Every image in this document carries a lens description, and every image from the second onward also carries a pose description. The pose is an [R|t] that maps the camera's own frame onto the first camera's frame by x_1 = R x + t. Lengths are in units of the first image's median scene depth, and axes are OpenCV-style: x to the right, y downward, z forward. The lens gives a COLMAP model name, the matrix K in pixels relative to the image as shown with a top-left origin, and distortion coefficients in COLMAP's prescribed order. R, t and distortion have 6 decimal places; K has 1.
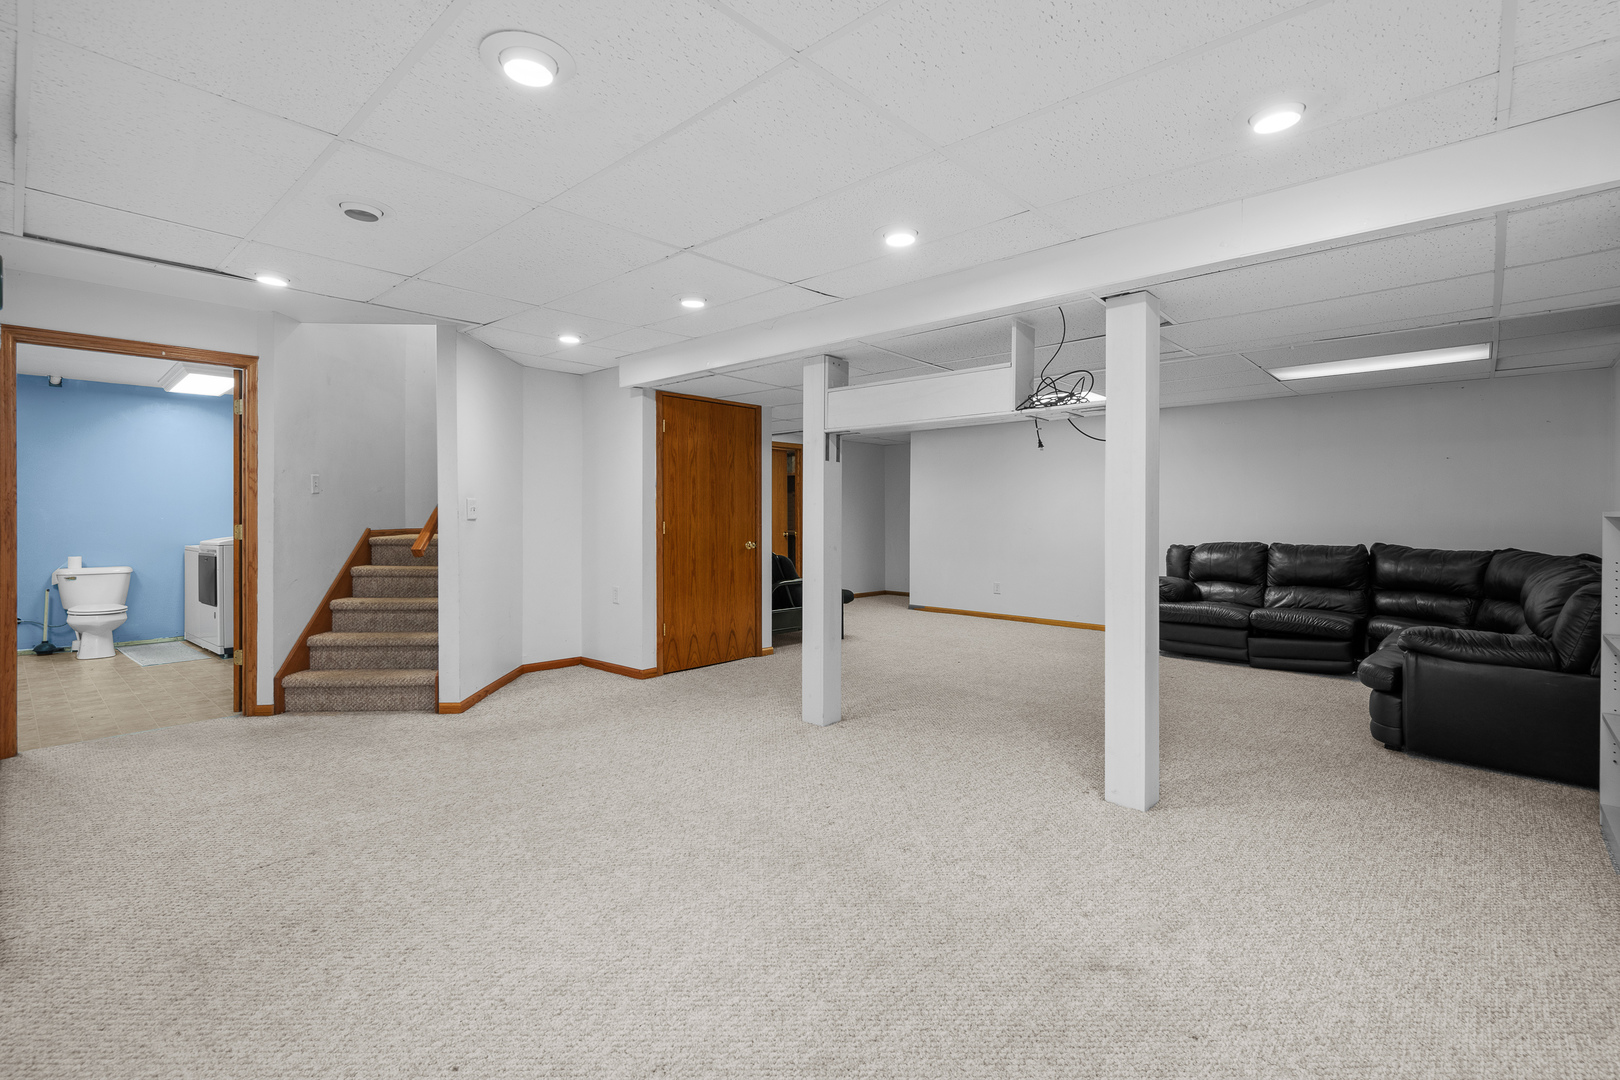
lens RADIAL K [[735.0, 0, 812.3], [0, 735.0, 527.2], [0, 0, 1]] dist [-0.001568, -0.000483]
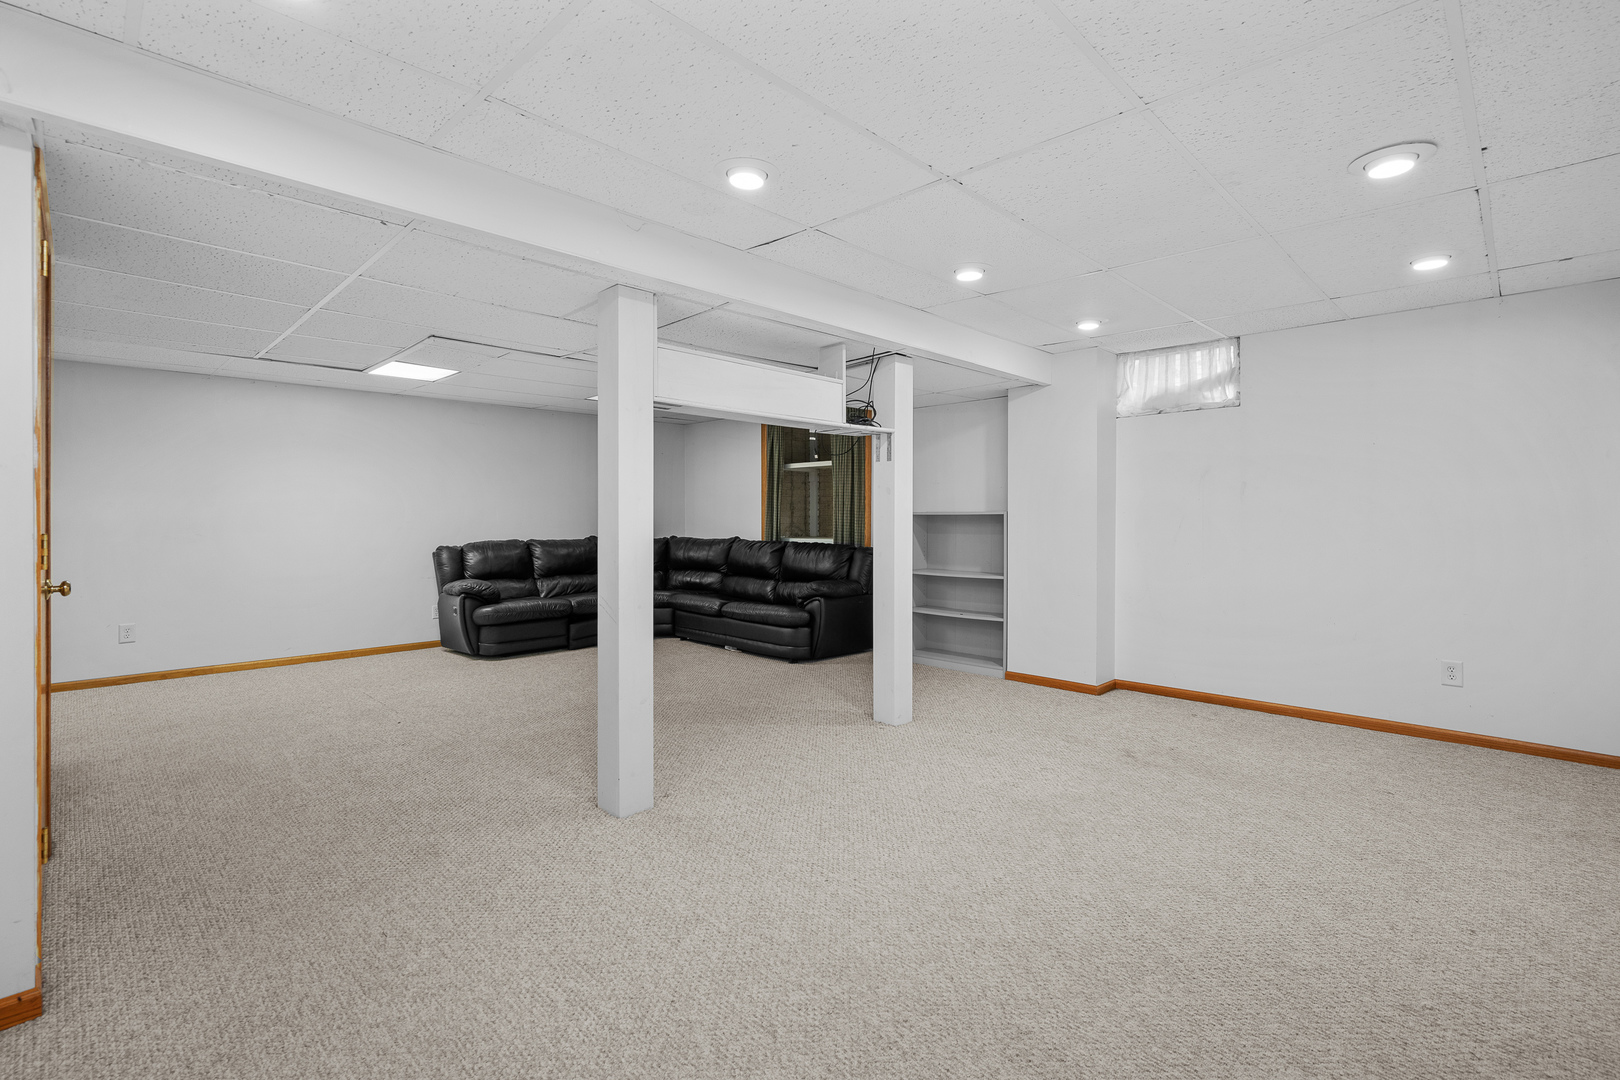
lens RADIAL K [[735.0, 0, 814.3], [0, 735.0, 526.4], [0, 0, 1]] dist [-0.001568, -0.000483]
pose [[0.029538, -0.016672, 0.999425, -0.726390], [0.017423, 0.999718, 0.016162, -0.014297], [-0.999412, 0.016936, 0.029820, 0.847386]]
